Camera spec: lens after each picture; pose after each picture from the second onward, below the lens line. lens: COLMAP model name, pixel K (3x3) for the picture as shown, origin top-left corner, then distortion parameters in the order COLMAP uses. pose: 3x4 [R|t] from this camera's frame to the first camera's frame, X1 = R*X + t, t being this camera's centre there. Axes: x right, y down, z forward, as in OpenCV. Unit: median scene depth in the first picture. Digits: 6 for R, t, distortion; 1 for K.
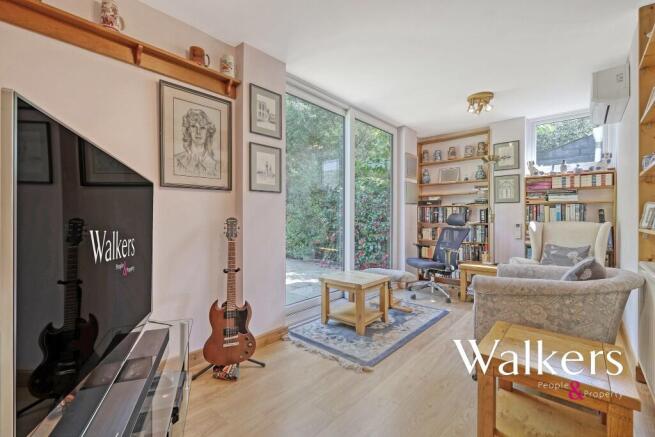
lens RADIAL K [[287.4, 0, 329.1], [0, 287.4, 215.4], [0, 0, 1]] dist [0.000409, -0.000062]
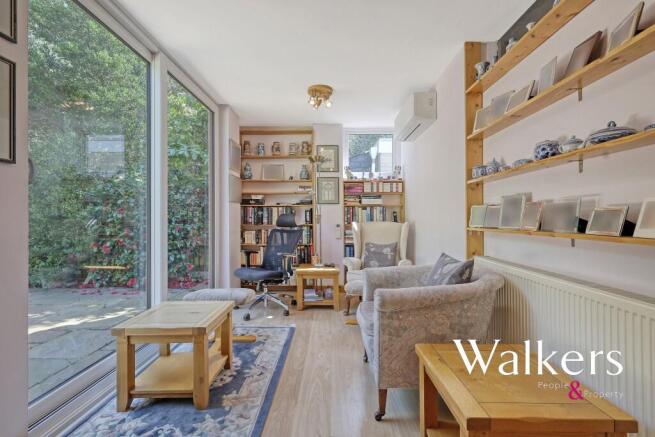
lens RADIAL K [[287.4, 0, 329.1], [0, 287.4, 215.4], [0, 0, 1]] dist [0.000409, -0.000062]
pose [[0.753291, 0.003652, 0.657677, -0.060213], [-0.002071, 0.999993, -0.003181, 0.000404], [-0.657684, 0.001034, 0.753293, 0.226621]]
